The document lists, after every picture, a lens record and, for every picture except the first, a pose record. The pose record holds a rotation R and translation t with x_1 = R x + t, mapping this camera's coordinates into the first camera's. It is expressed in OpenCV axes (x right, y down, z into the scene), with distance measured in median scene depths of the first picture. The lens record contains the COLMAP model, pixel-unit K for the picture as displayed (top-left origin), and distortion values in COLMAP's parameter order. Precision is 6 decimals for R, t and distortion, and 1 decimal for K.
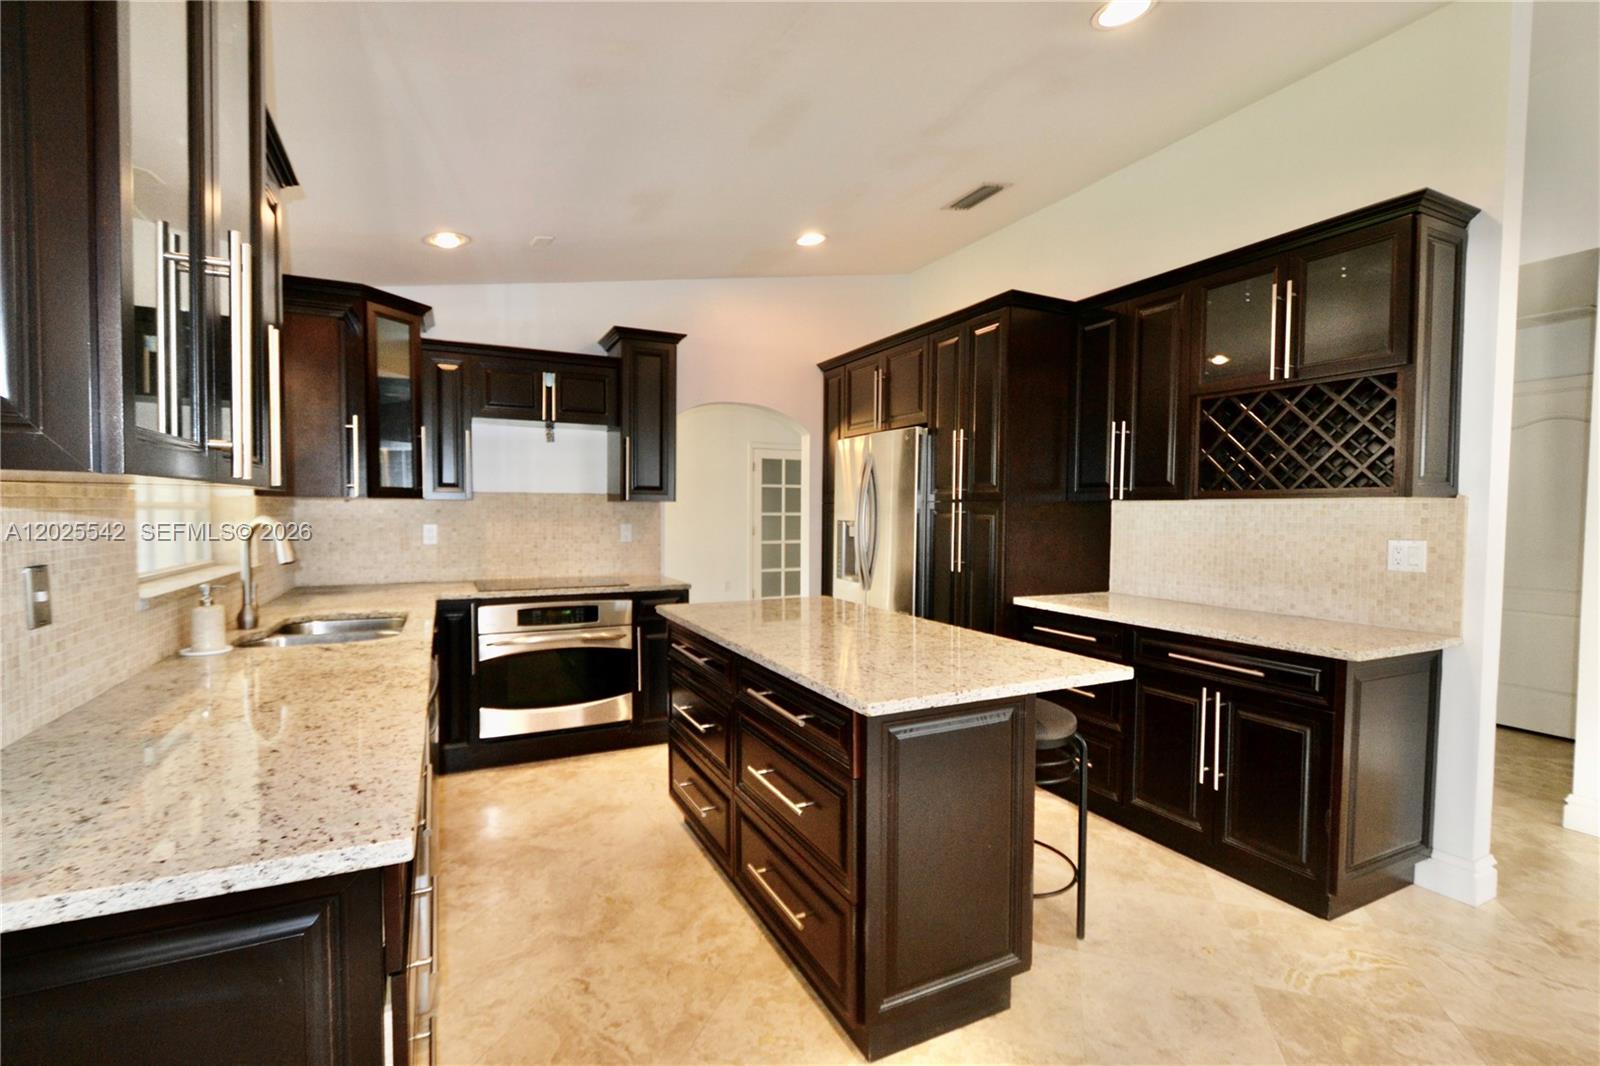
lens RADIAL K [[724.4, 0, 797.4], [0, 724.4, 533.5], [0, 0, 1]] dist [0.002505, -0.002016]
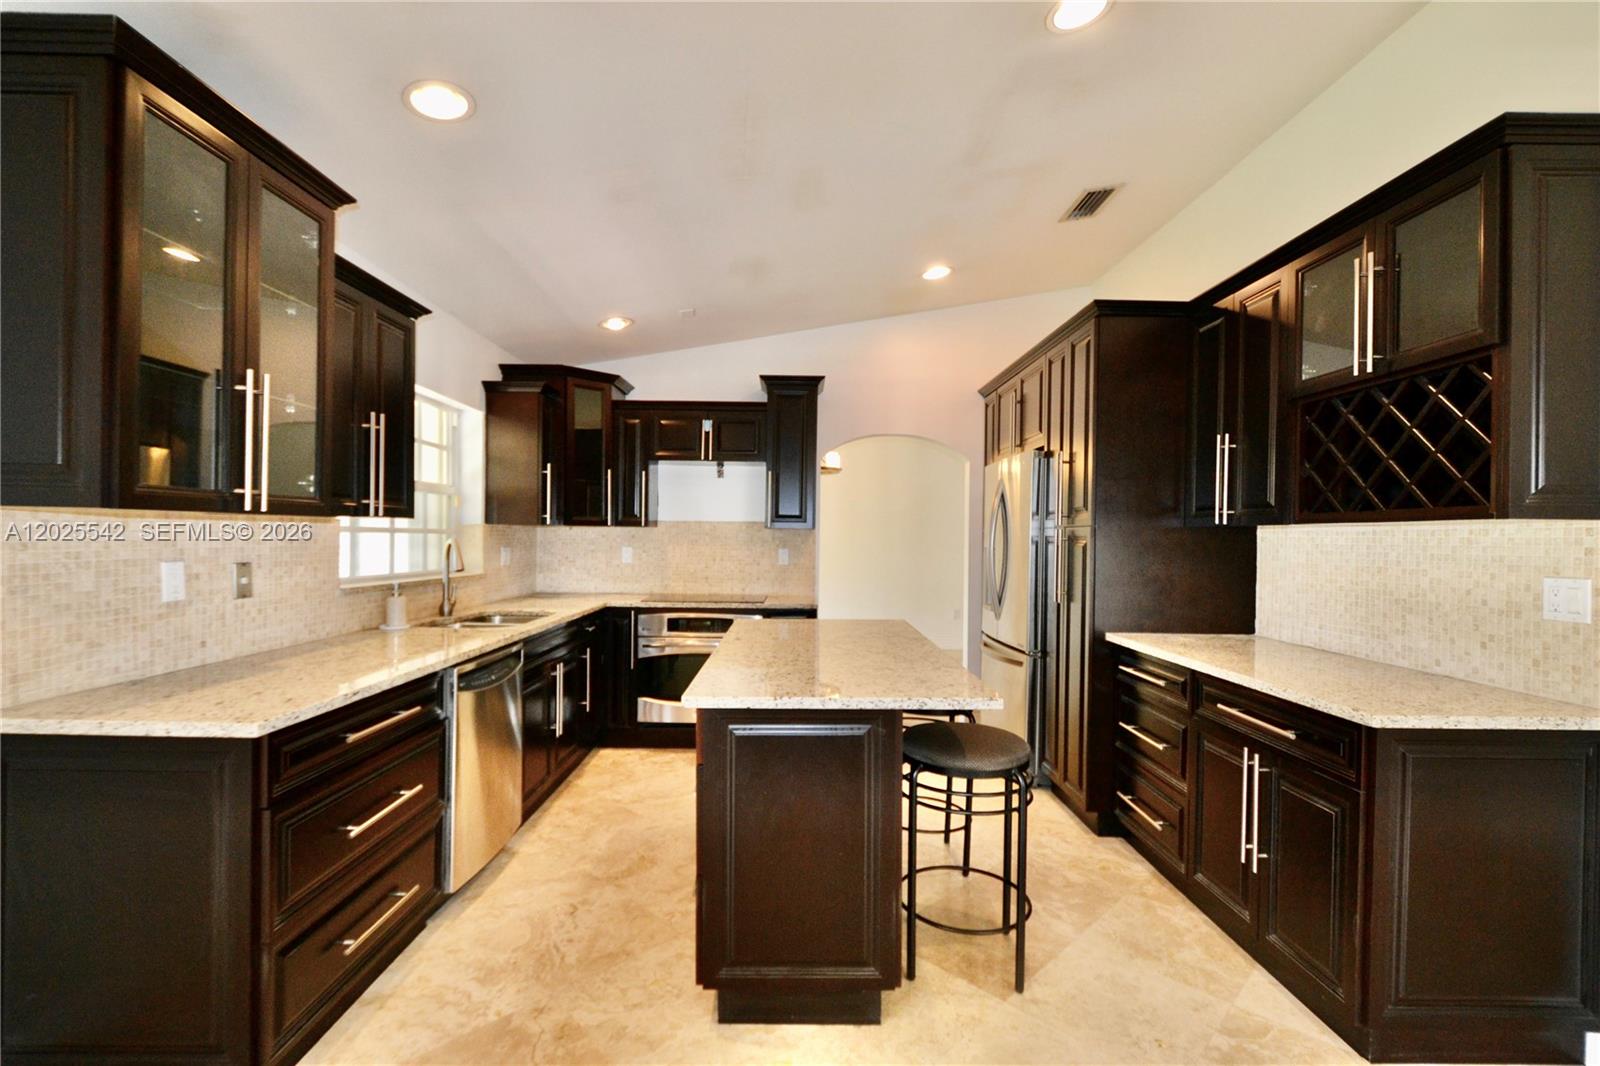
lens RADIAL K [[724.4, 0, 794.2], [0, 724.4, 535.2], [0, 0, 1]] dist [0.002505, -0.002016]
pose [[0.898849, 0.002843, -0.438249, 0.396200], [-0.019589, 0.999240, -0.033695, 0.004893], [0.437820, 0.038872, 0.898222, 0.006763]]
